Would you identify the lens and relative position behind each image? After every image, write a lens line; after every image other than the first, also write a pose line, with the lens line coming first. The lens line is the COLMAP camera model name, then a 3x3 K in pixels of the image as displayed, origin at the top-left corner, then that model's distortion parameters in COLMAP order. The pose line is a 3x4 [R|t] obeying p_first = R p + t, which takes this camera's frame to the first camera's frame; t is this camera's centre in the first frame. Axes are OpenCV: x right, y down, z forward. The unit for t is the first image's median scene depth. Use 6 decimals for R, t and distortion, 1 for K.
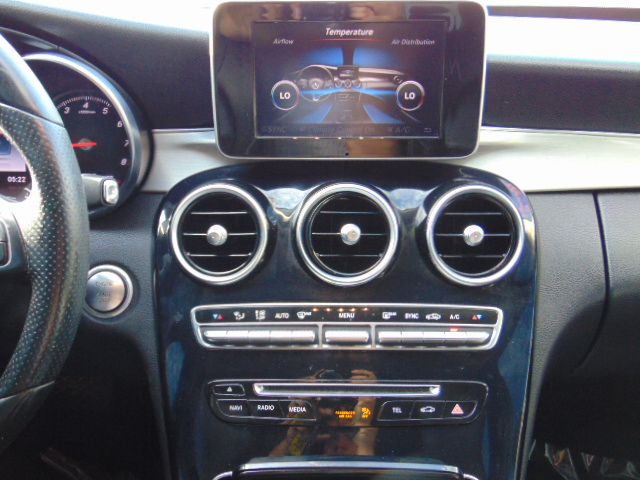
lens RADIAL K [[708.2, 0, 320.0], [0, 708.2, 240.0], [0, 0, 1]] dist [-0.009696, 0.002549]
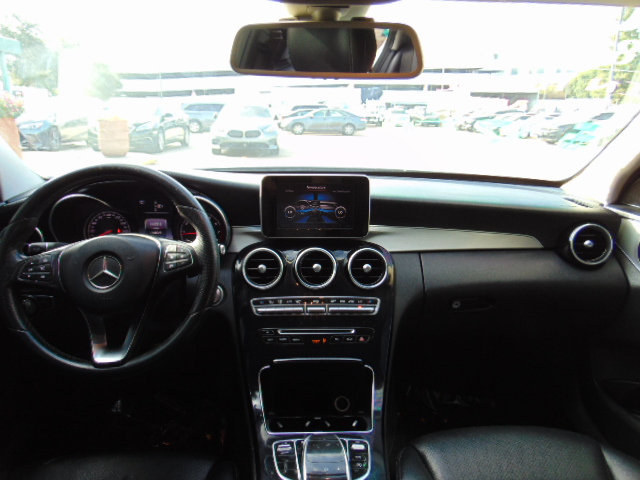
lens RADIAL K [[472.4, 0, 318.0], [0, 472.4, 240.2], [0, 0, 1]] dist [-0.006527, 0.028359]
pose [[0.998233, -0.001501, 0.059402, -0.050641], [0.009690, 0.990413, -0.137796, 0.121851], [-0.058626, 0.138128, 0.988678, -0.626985]]
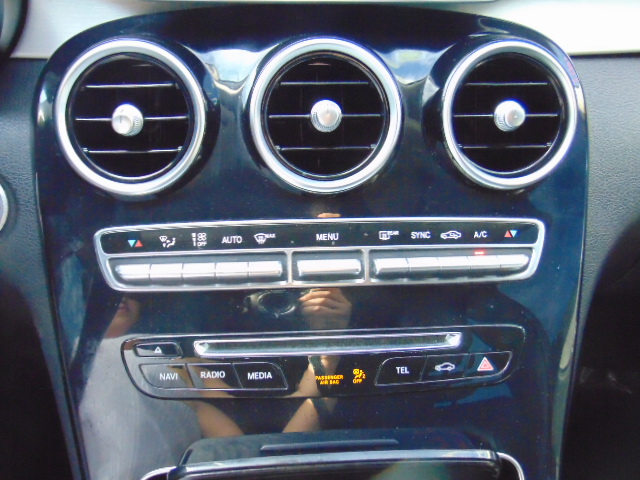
lens RADIAL K [[708.2, 0, 320.0], [0, 708.2, 240.0], [0, 0, 1]] dist [-0.009696, 0.002549]
pose [[0.994861, -0.028272, 0.097226, -0.035608], [0.014257, 0.989774, 0.141928, 0.012381], [-0.100245, -0.139812, 0.985091, 0.326315]]
